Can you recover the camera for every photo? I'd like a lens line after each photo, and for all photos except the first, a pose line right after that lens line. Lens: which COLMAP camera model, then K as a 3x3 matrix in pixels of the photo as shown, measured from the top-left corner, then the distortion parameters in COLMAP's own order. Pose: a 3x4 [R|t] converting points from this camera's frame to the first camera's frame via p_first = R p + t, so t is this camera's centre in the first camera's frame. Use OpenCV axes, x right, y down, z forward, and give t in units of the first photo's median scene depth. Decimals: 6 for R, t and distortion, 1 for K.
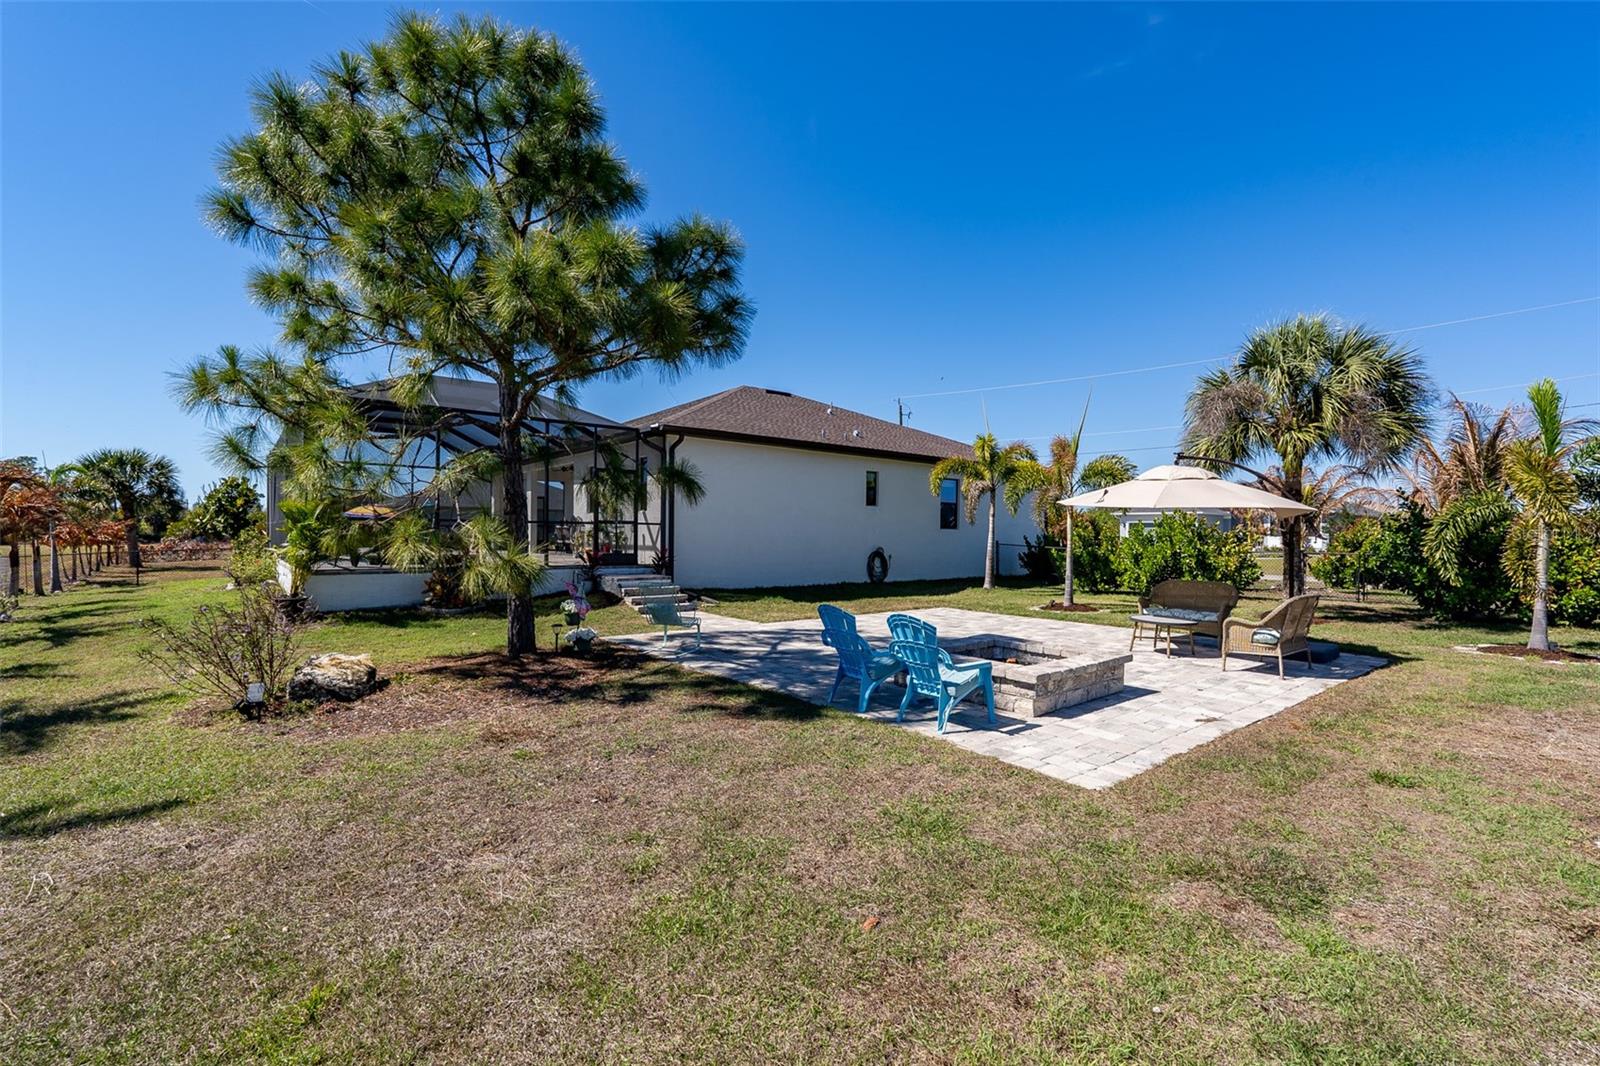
lens RADIAL K [[706.7, 0, 800.2], [0, 706.7, 535.1], [0, 0, 1]] dist [-0.004339, -0.000454]
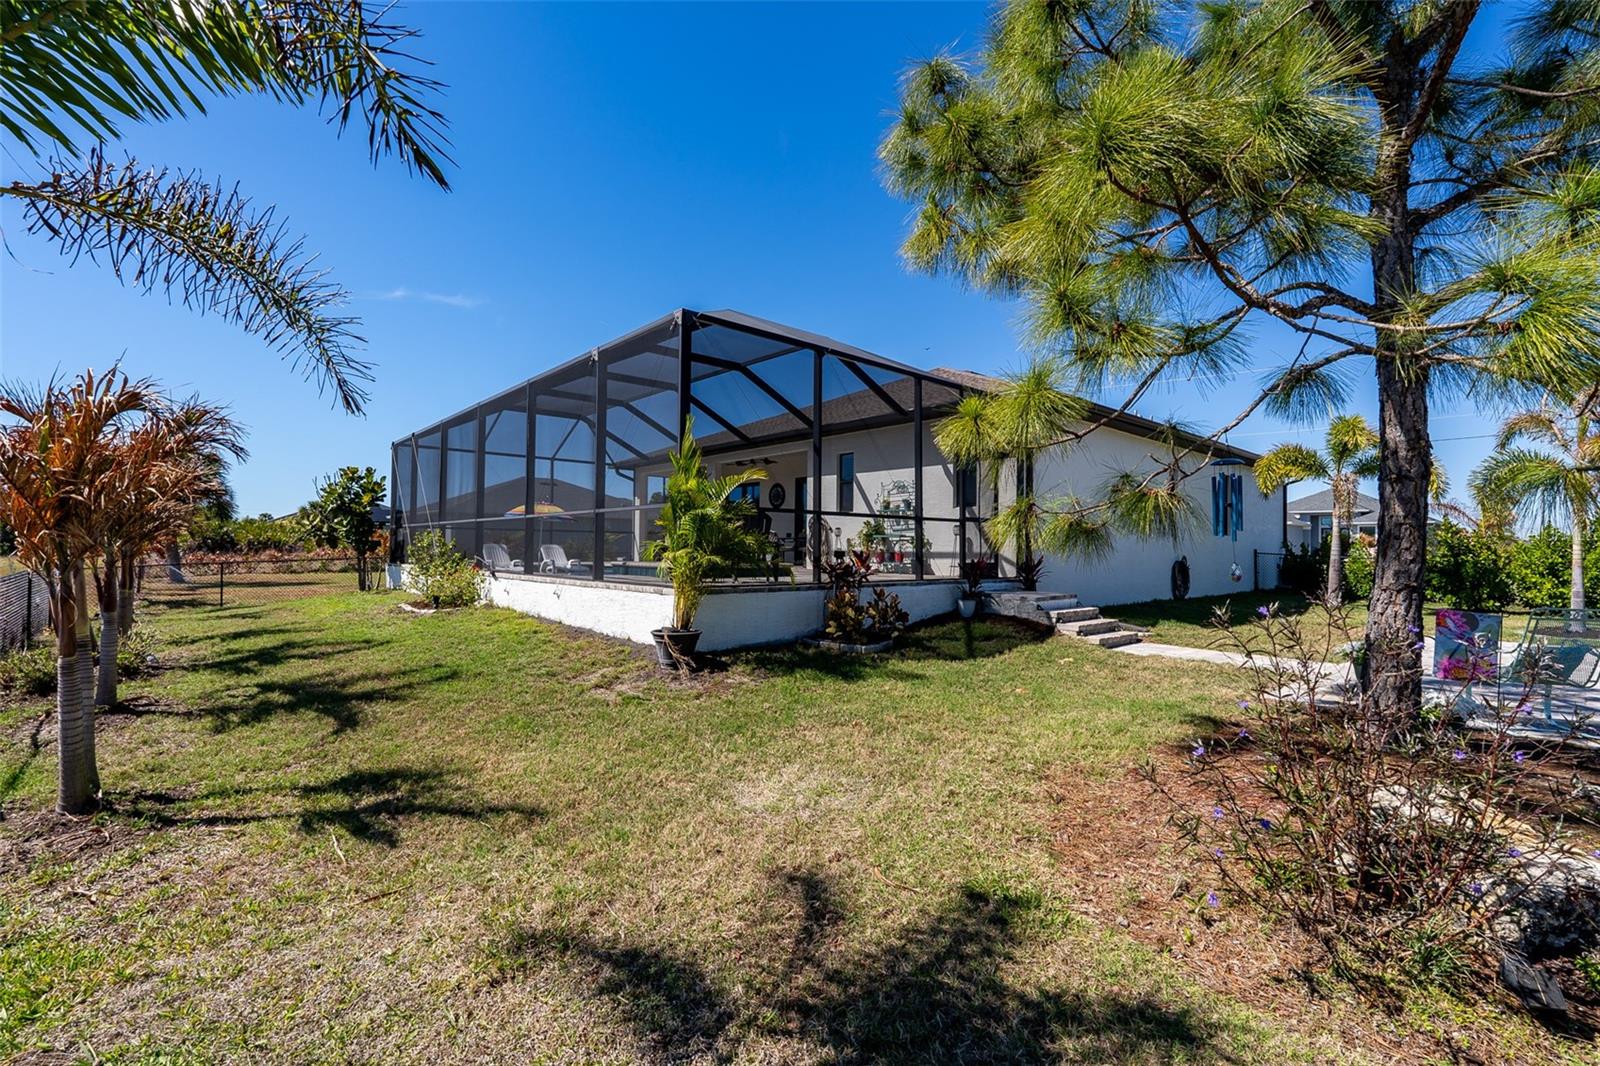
lens RADIAL K [[706.7, 0, 800.3], [0, 706.7, 534.8], [0, 0, 1]] dist [-0.004339, -0.000454]
pose [[0.999234, 0.000940, 0.039129, -0.500213], [-0.000075, 0.999756, -0.022088, 0.014423], [-0.039140, 0.022068, 0.998990, 0.292431]]
